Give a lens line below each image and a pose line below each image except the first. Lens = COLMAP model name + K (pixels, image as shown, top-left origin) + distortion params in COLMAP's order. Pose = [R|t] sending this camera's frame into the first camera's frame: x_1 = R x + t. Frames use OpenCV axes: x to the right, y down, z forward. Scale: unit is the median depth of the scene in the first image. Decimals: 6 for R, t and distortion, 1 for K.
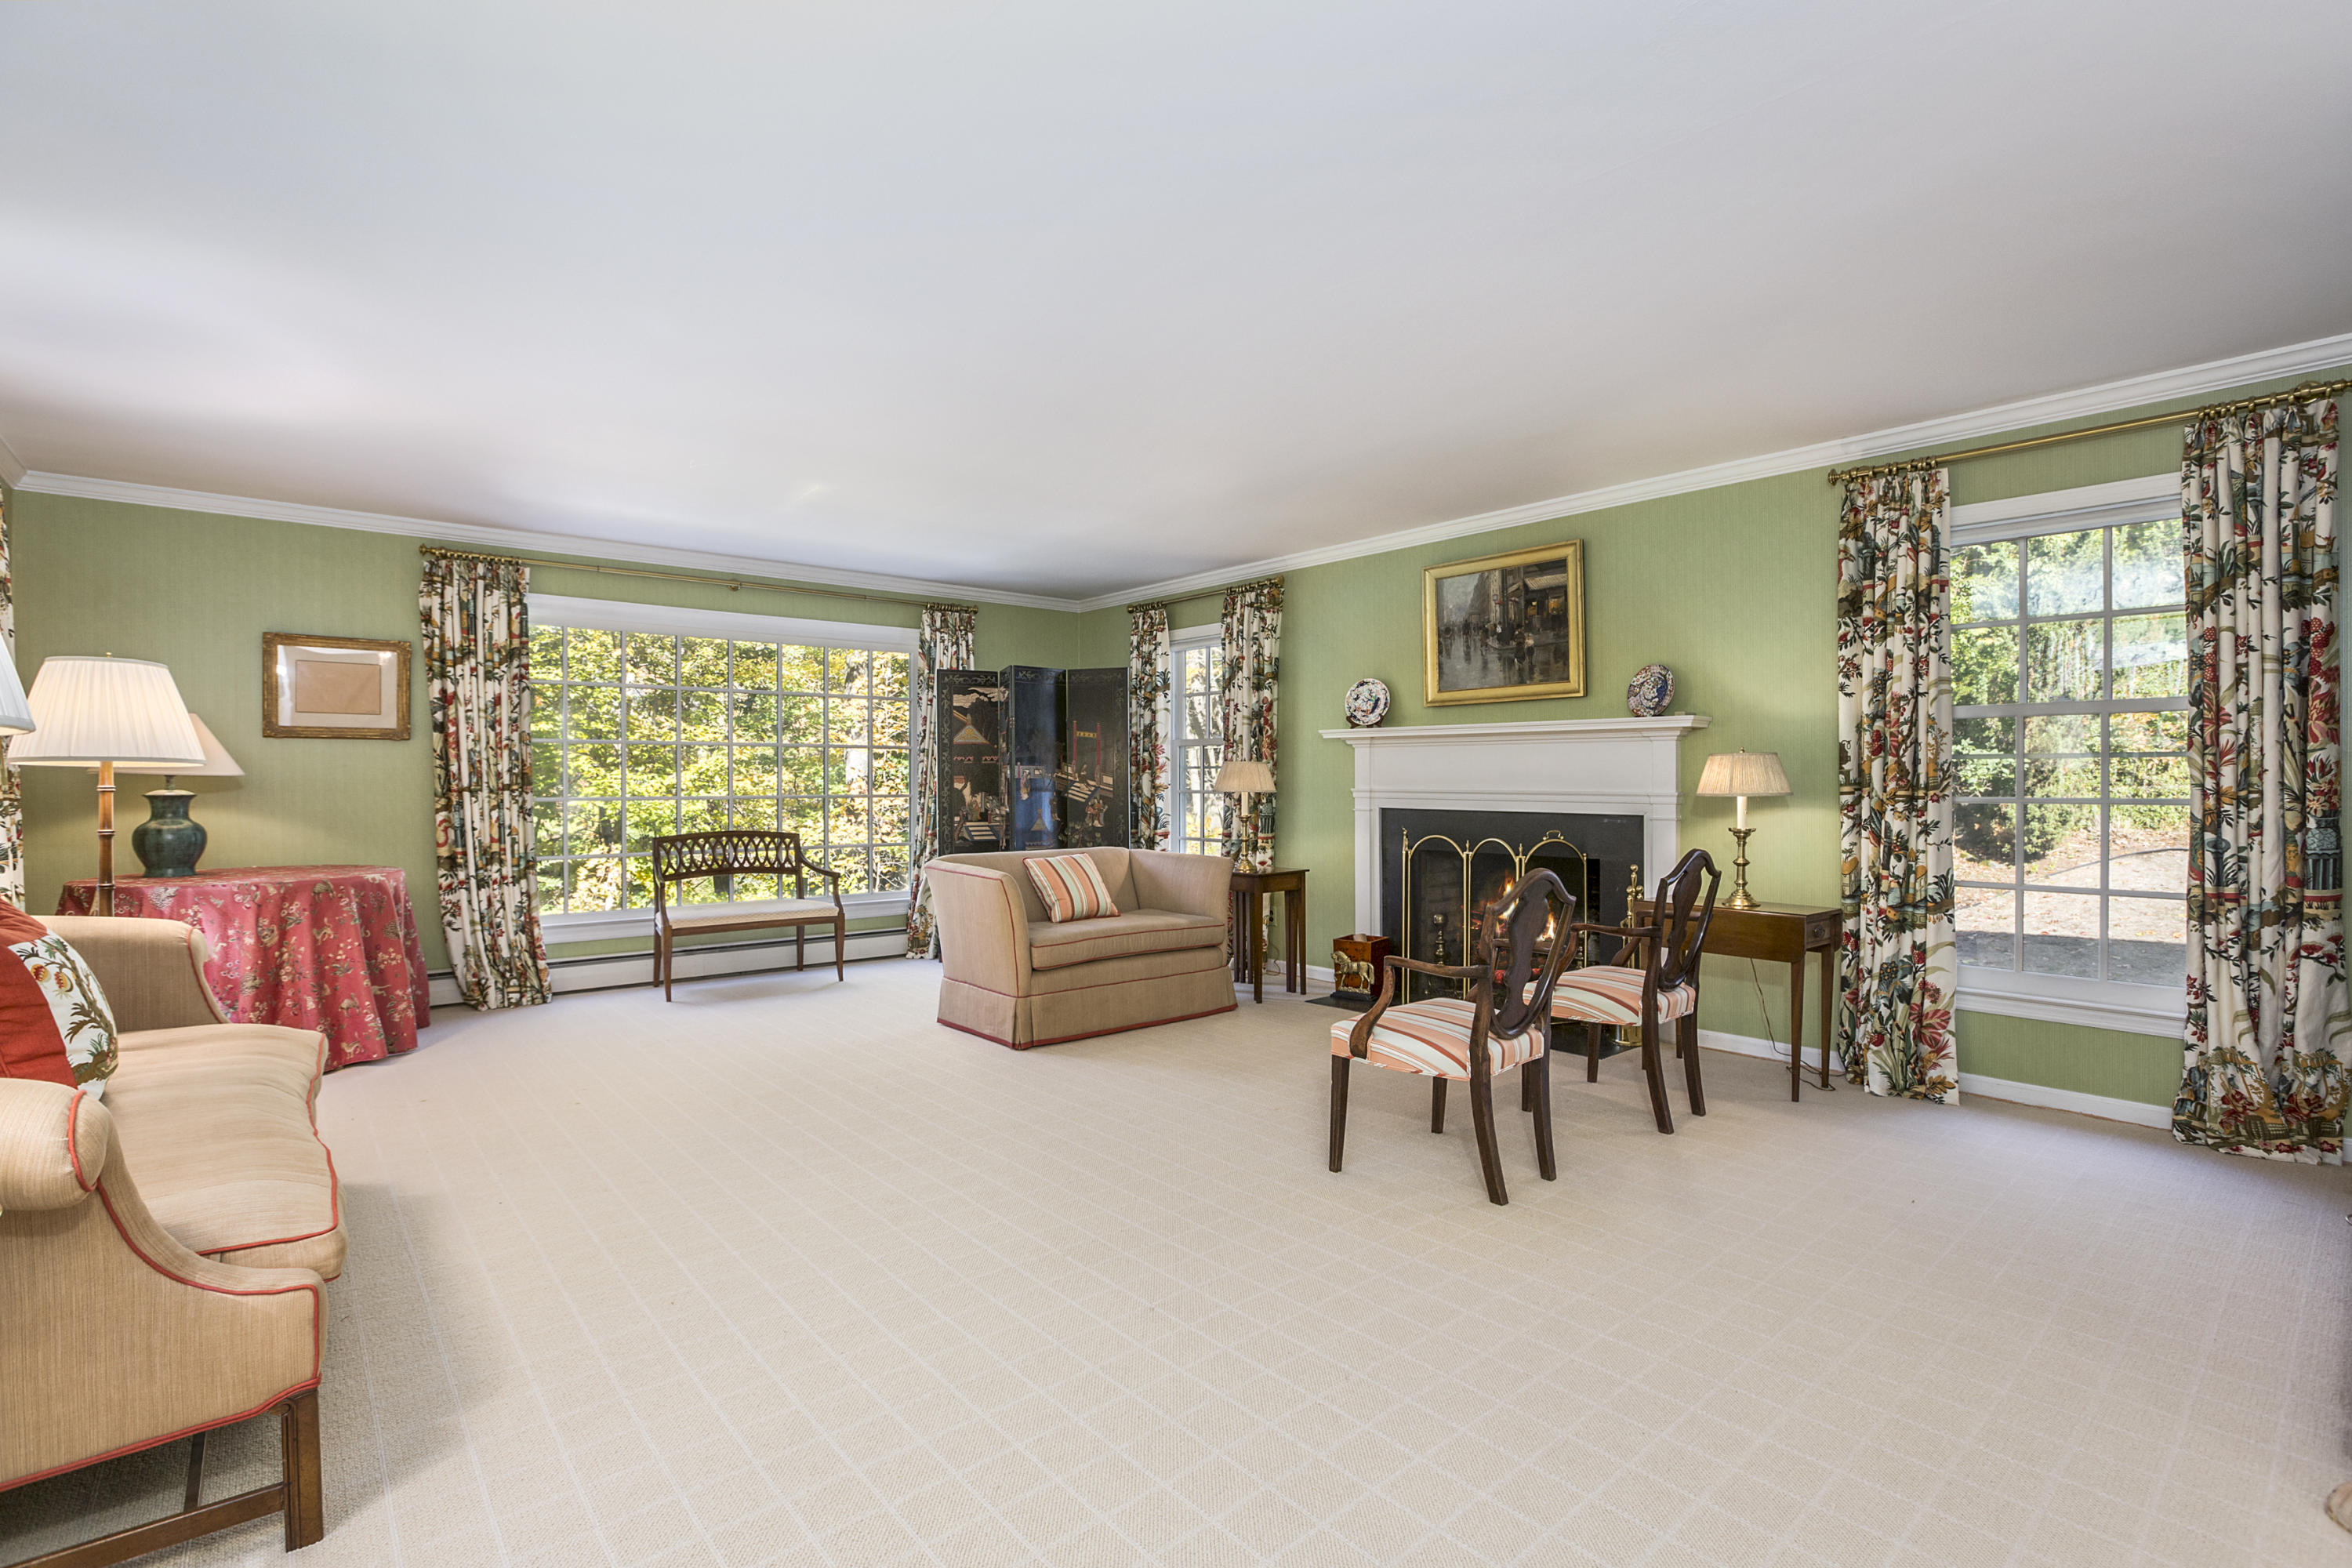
lens RADIAL K [[1088.4, 0, 1191.4], [0, 1088.4, 782.4], [0, 0, 1]] dist [-0.003345, 0.000420]
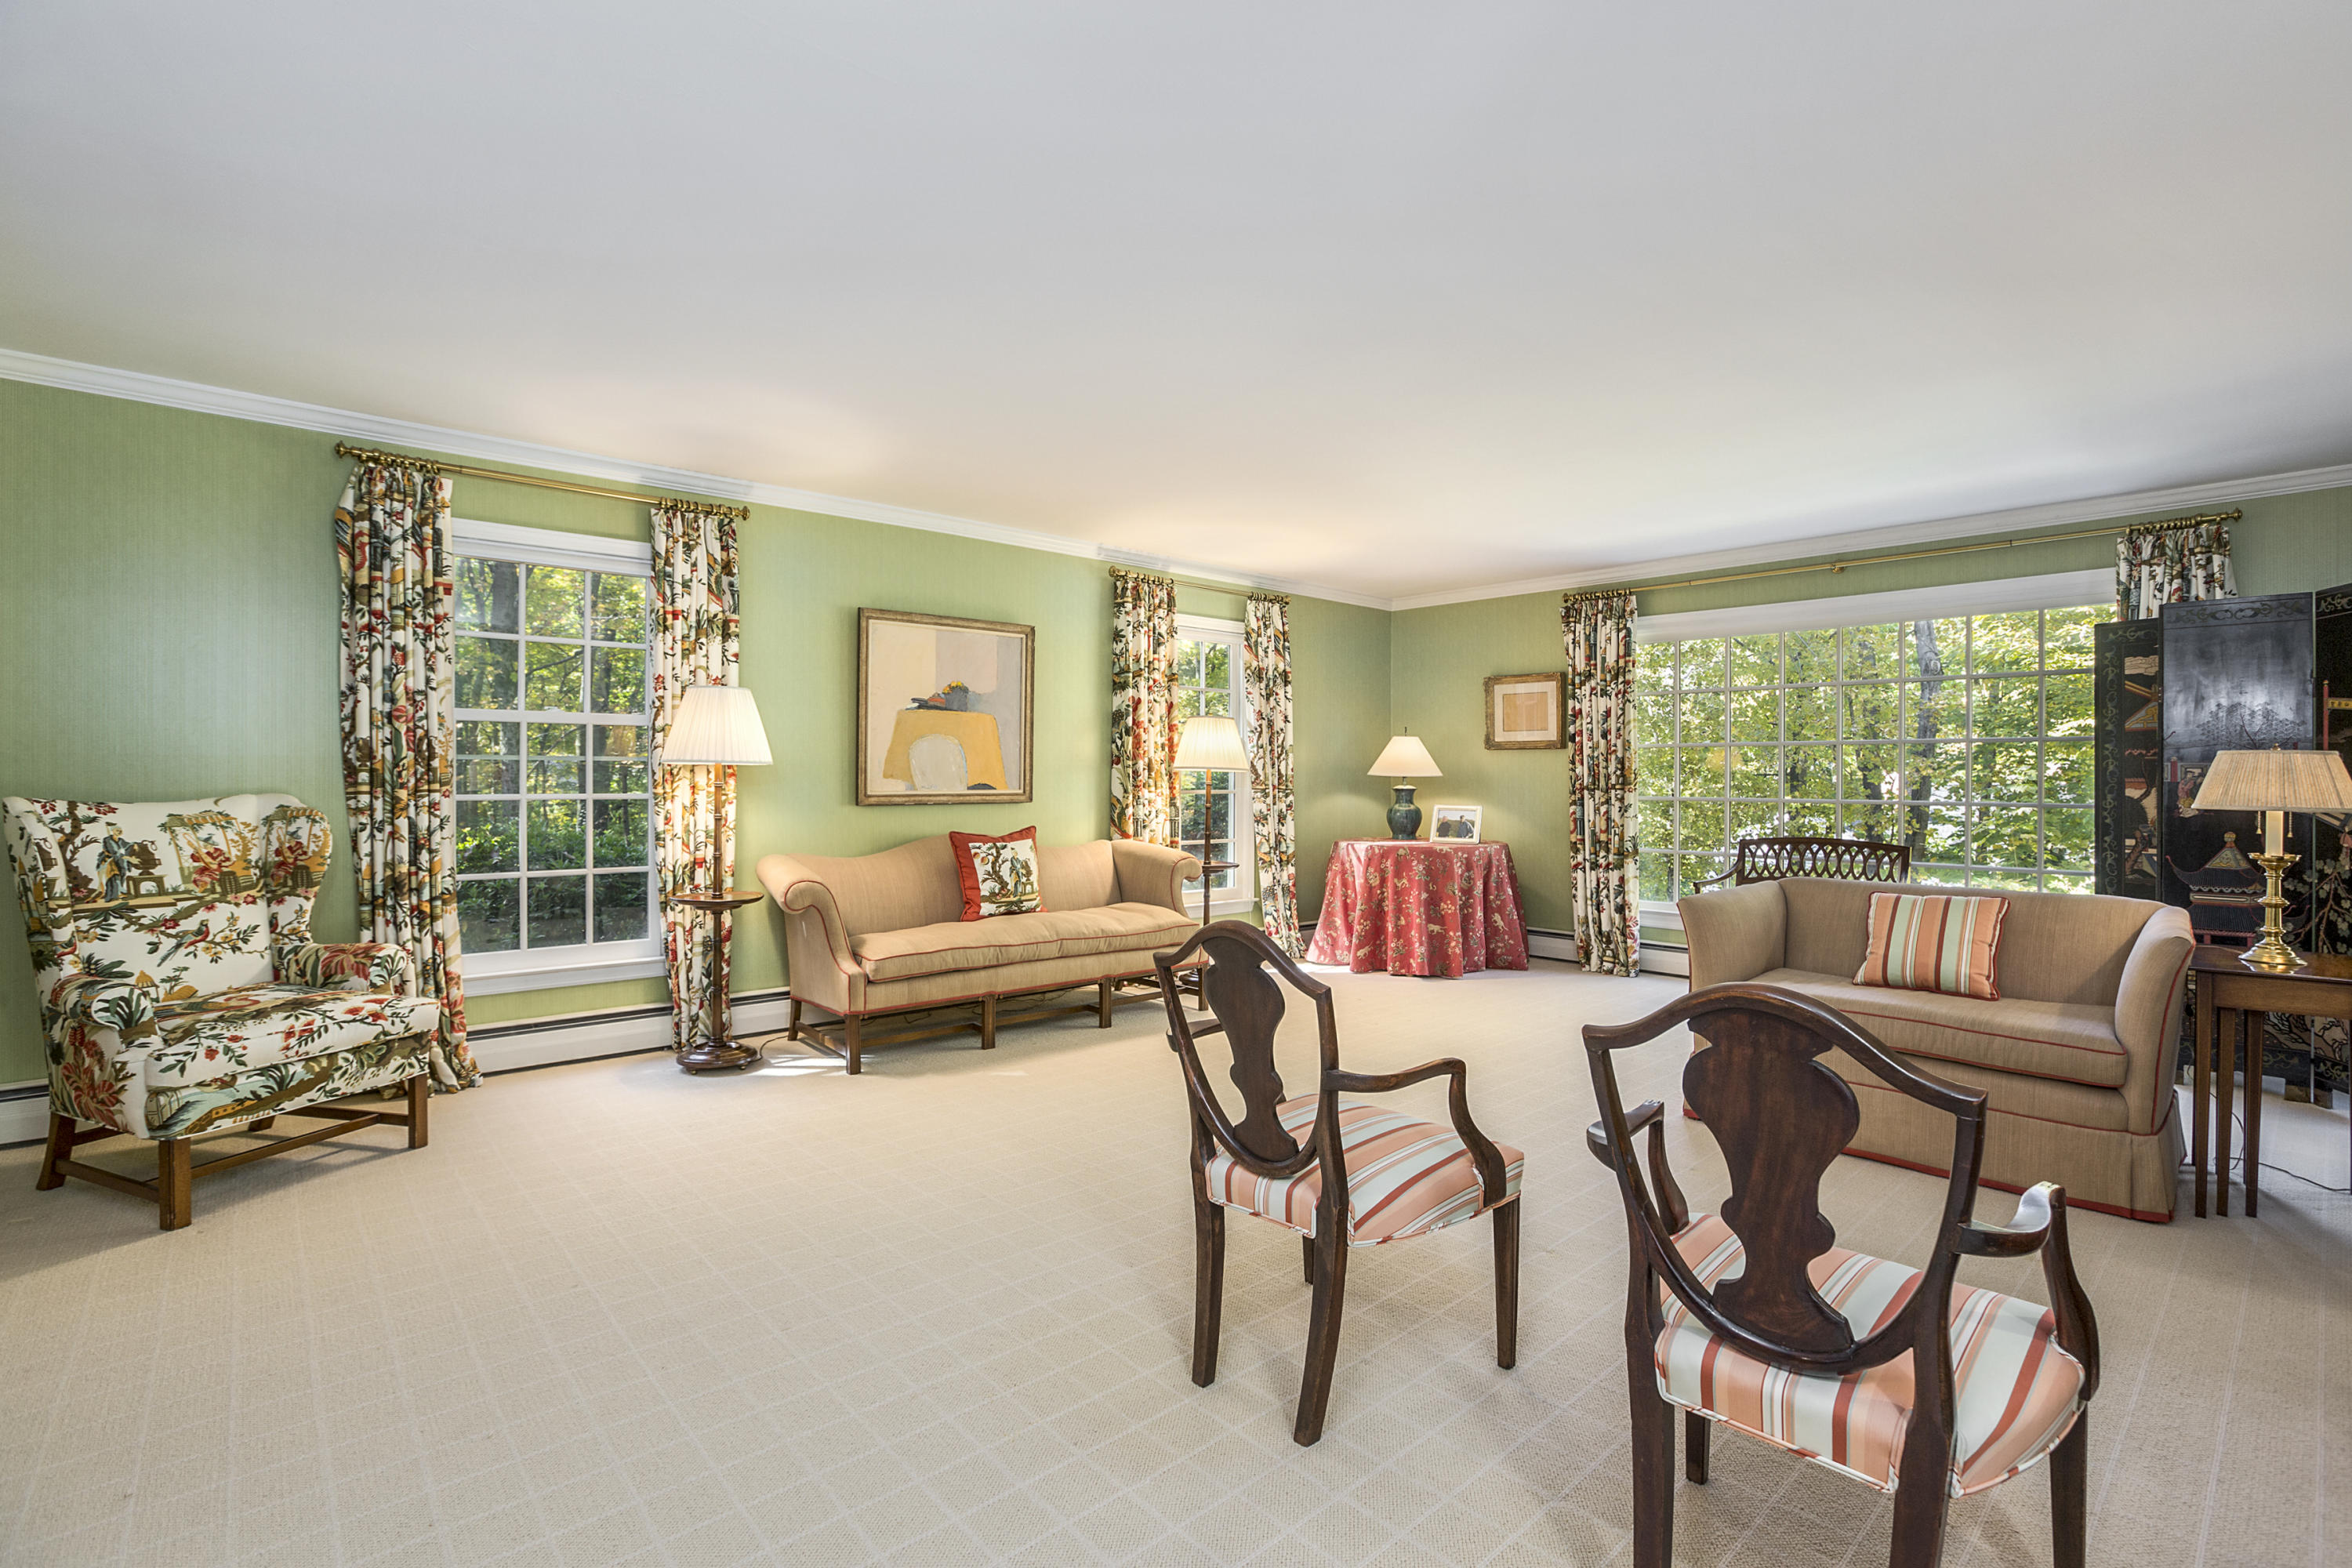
lens RADIAL K [[1070.6, 0, 1193.3], [0, 1070.6, 780.8], [0, 0, 1]] dist [-0.052548, 0.014605]
pose [[0.052001, 0.002570, -0.998644, 0.498339], [-0.009343, 0.999954, 0.002087, -0.000225], [0.998603, 0.009221, 0.052022, 0.495523]]
